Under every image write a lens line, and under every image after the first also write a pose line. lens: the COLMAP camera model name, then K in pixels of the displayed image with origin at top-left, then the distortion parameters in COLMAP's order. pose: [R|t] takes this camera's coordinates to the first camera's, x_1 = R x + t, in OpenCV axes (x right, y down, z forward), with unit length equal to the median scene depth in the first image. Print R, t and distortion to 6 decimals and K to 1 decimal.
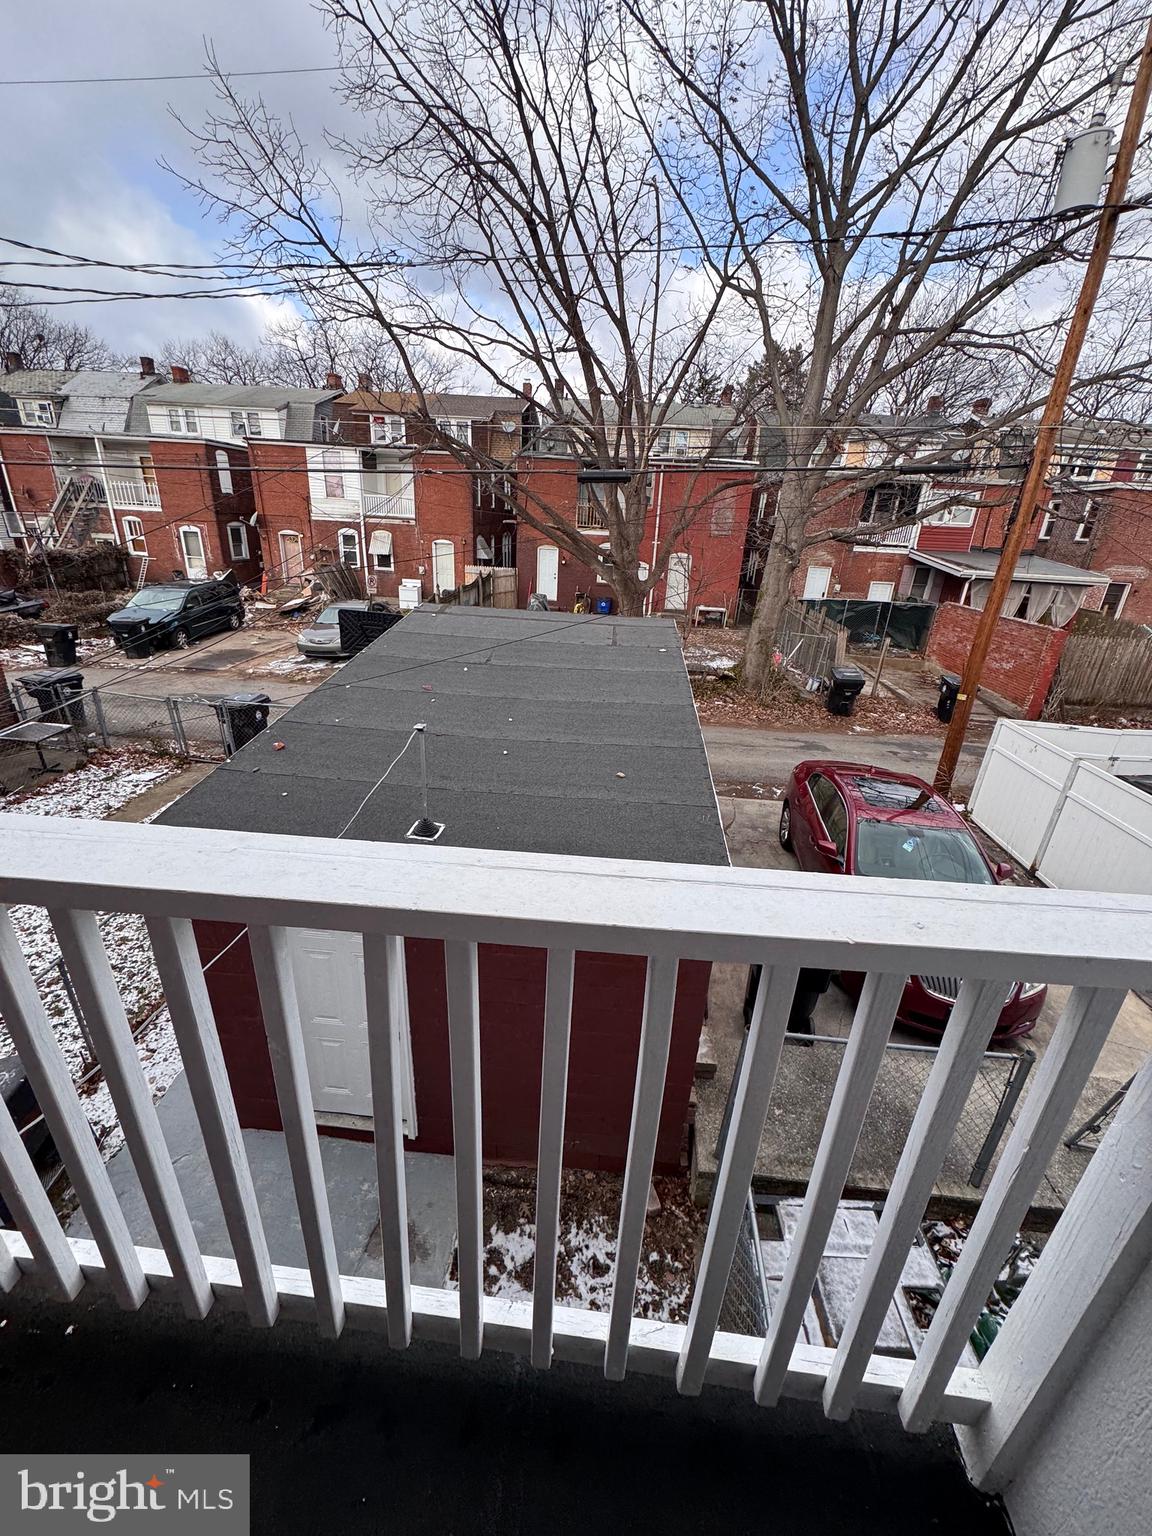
lens RADIAL K [[614.9, 0, 579.2], [0, 614.9, 765.2], [0, 0, 1]] dist [0.001255, -0.000419]
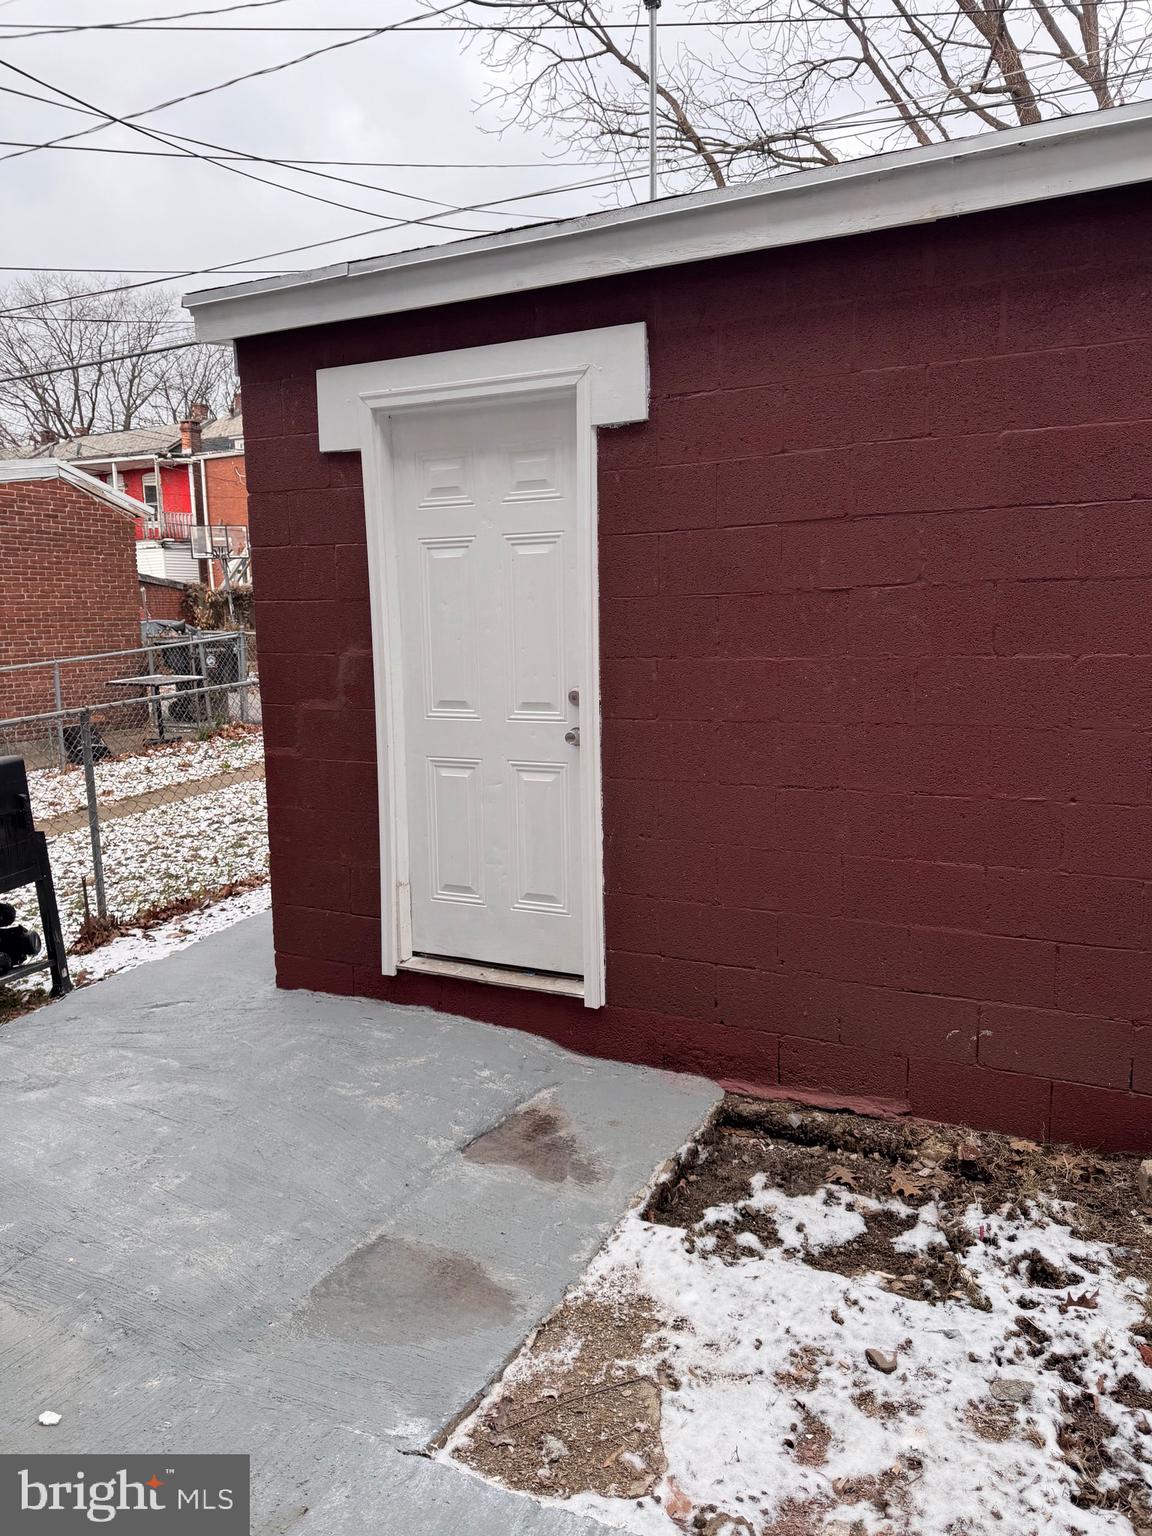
lens RADIAL K [[1091.7, 0, 576.0], [0, 1091.7, 768.0], [0, 0, 1]] dist [0.065393, -0.074285]
pose [[0.922095, -0.018682, -0.386512, 0.007083], [-0.083521, 0.965683, -0.245929, 0.151153], [0.377843, 0.259052, 0.888891, 0.056819]]
